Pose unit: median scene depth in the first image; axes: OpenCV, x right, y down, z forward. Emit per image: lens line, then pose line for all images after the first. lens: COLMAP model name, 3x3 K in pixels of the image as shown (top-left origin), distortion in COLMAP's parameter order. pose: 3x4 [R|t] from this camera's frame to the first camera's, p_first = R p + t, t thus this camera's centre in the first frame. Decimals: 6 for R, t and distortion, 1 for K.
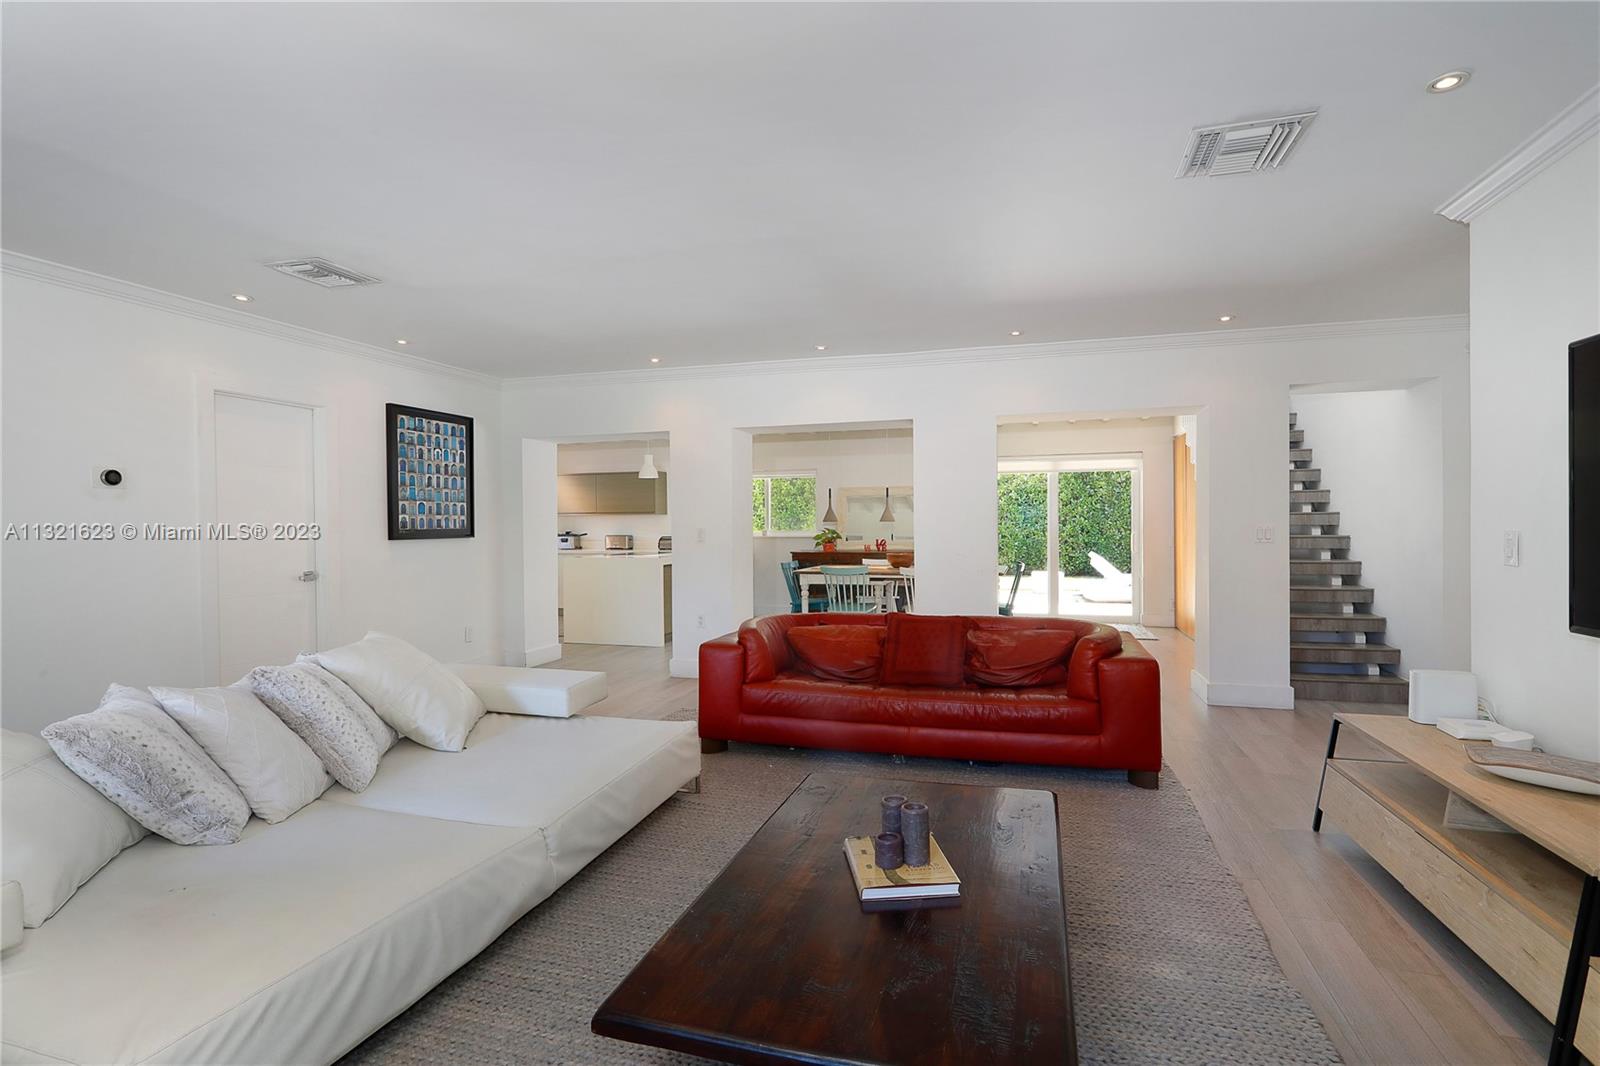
lens RADIAL K [[759.8, 0, 799.3], [0, 759.8, 531.1], [0, 0, 1]] dist [-0.002849, 0.003240]
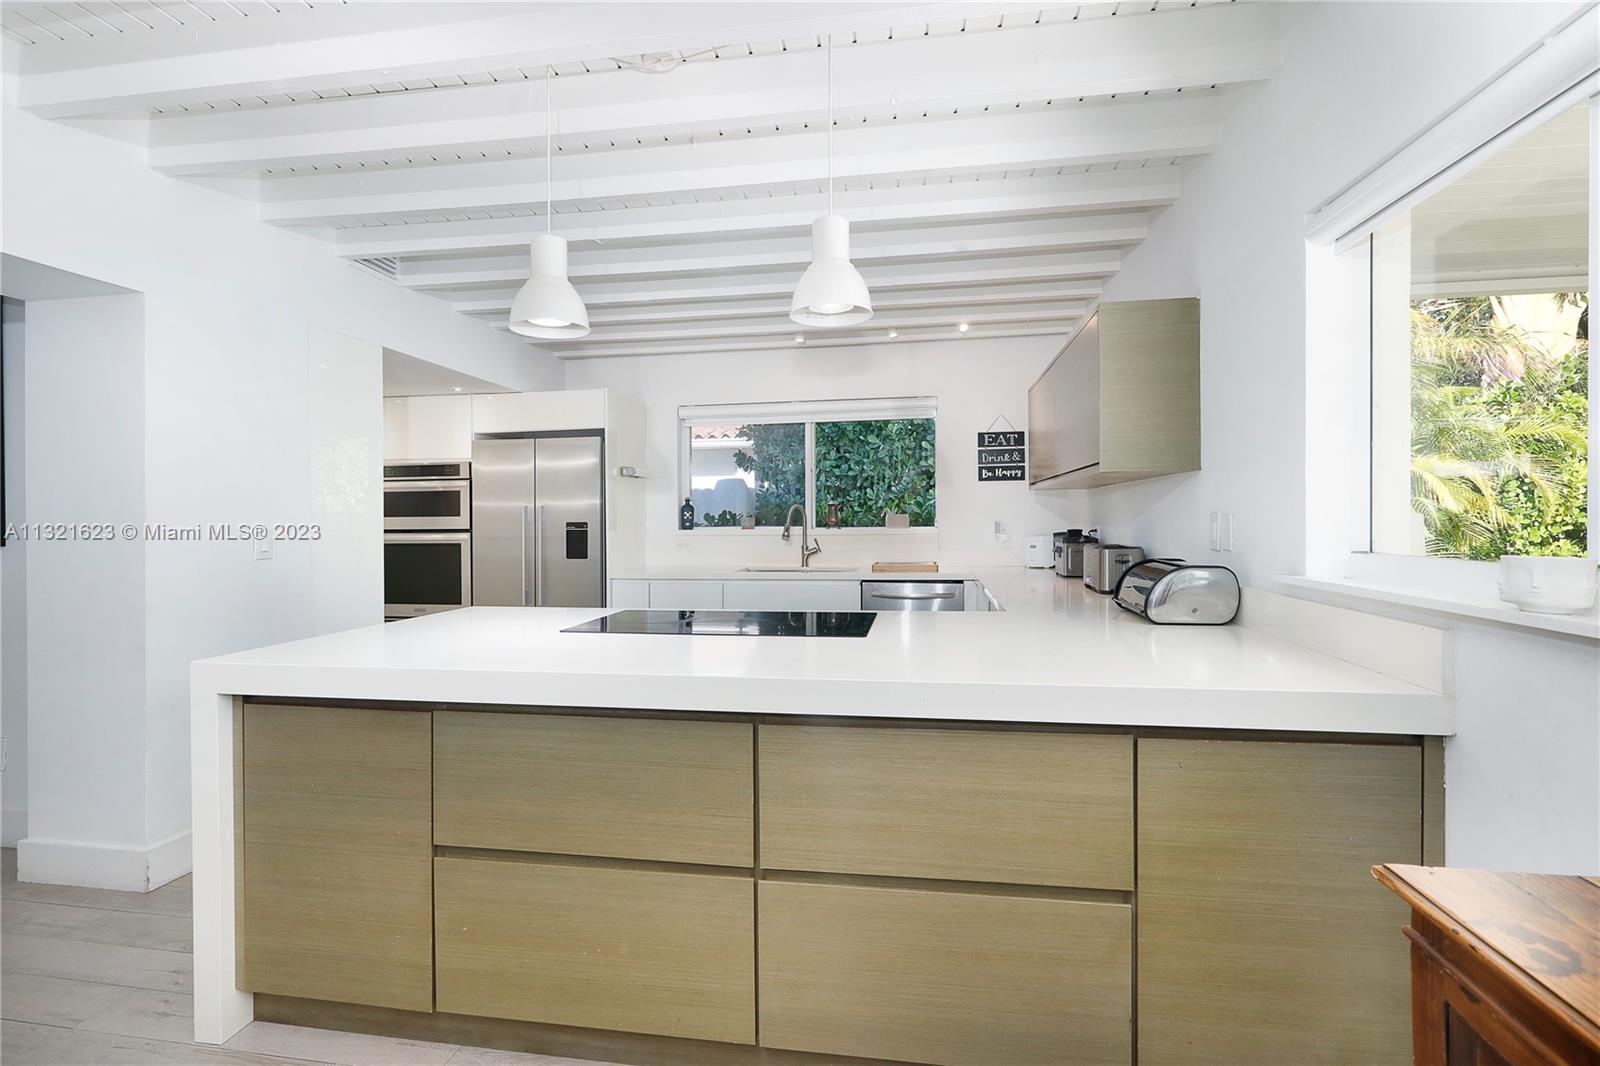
lens RADIAL K [[759.8, 0, 793.2], [0, 759.8, 534.2], [0, 0, 1]] dist [-0.002849, 0.003240]
pose [[0.132057, 0.021532, -0.991008, 0.091197], [-0.000043, 0.999764, 0.021716, -0.009356], [0.991242, -0.002825, 0.132027, 1.434910]]
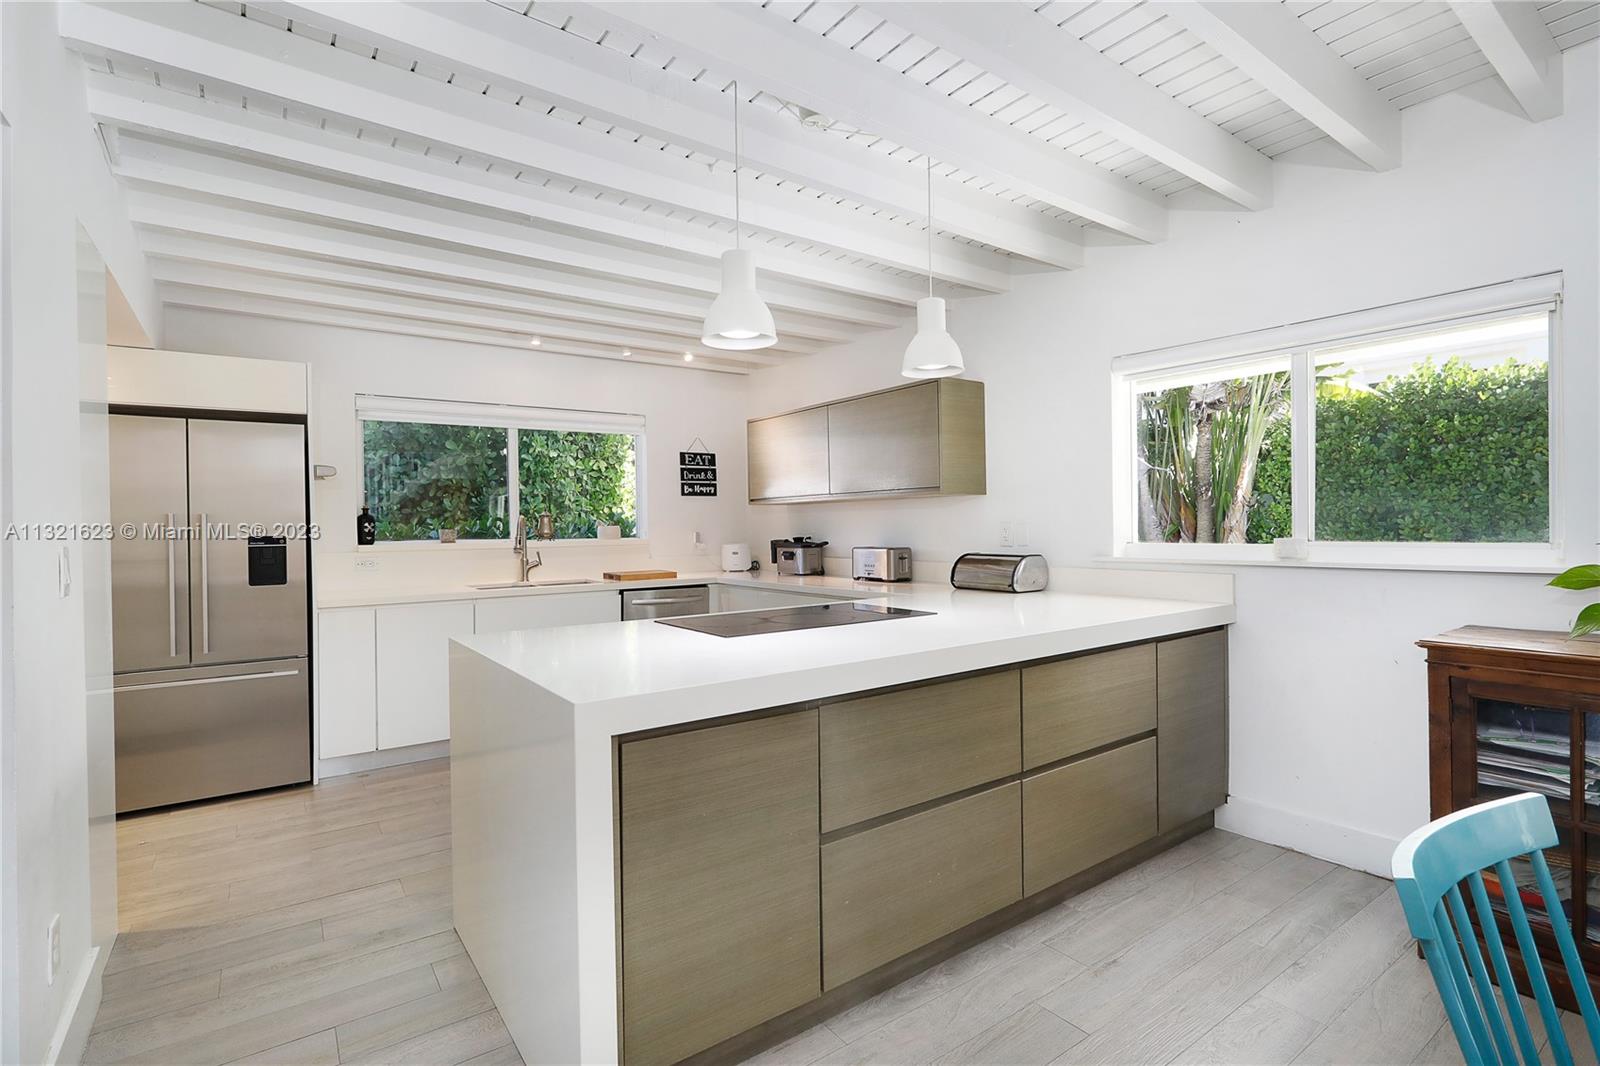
lens RADIAL K [[759.8, 0, 807.2], [0, 759.8, 535.5], [0, 0, 1]] dist [-0.002849, 0.003240]
pose [[0.799652, -0.001569, -0.600461, -0.028525], [0.007021, 0.999953, 0.006737, -0.006318], [0.600422, -0.009603, 0.799626, 1.104060]]
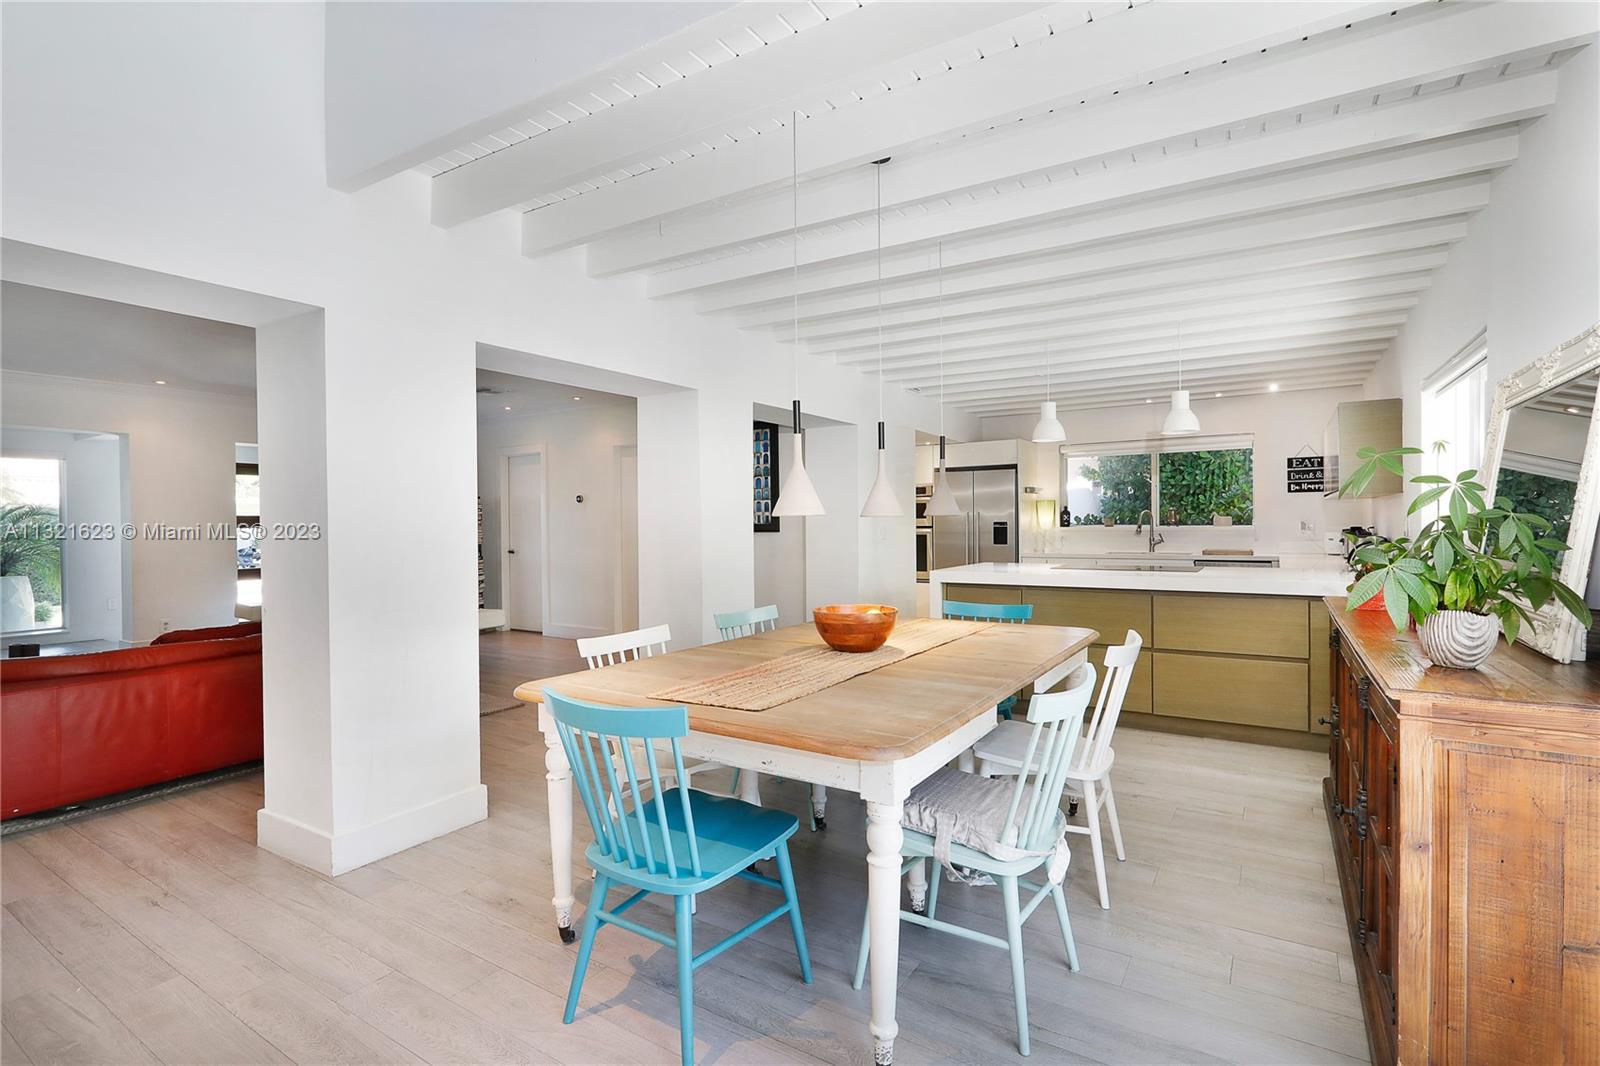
lens RADIAL K [[759.8, 0, 811.7], [0, 759.8, 531.4], [0, 0, 1]] dist [-0.002849, 0.003240]
pose [[-0.241018, 0.015827, -0.970392, 0.592852], [0.001981, 0.999873, 0.015816, -0.009733], [0.970519, 0.001889, -0.241019, 1.319455]]
